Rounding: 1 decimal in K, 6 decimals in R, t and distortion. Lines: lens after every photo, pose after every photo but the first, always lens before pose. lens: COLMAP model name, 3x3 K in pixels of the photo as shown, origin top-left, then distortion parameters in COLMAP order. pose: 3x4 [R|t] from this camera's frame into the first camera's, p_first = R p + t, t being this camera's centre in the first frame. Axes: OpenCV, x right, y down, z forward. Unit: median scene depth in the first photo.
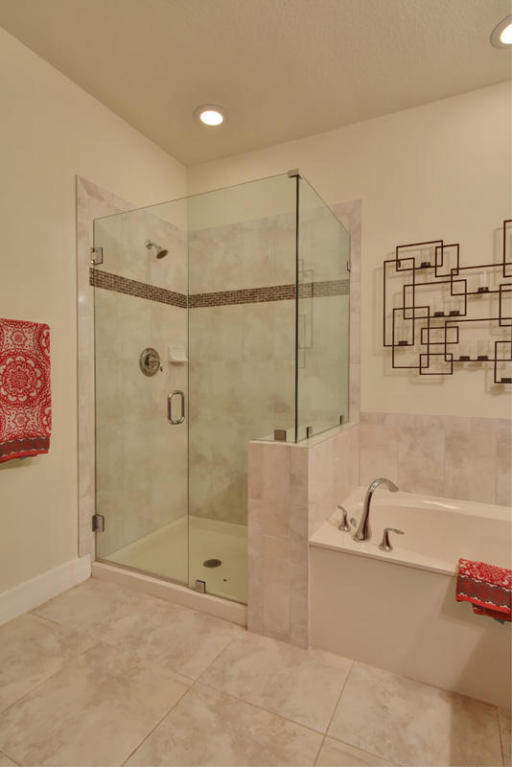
lens RADIAL K [[401.8, 0, 257.0], [0, 401.8, 381.2], [0, 0, 1]] dist [0.000896, -0.001087]
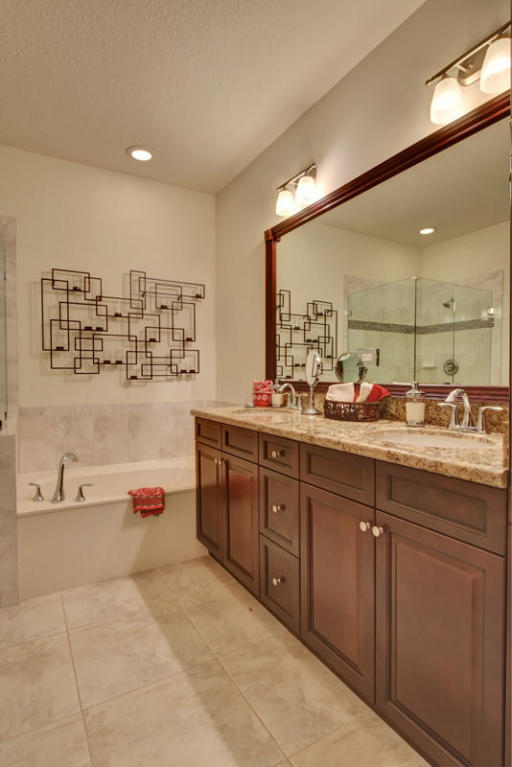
lens RADIAL K [[401.8, 0, 254.9], [0, 401.8, 382.6], [0, 0, 1]] dist [0.000896, -0.001087]
pose [[0.543439, -0.014414, 0.839325, -0.367149], [0.023346, 0.999725, 0.002053, 0.023274], [-0.839124, 0.018479, 0.543626, -0.180282]]
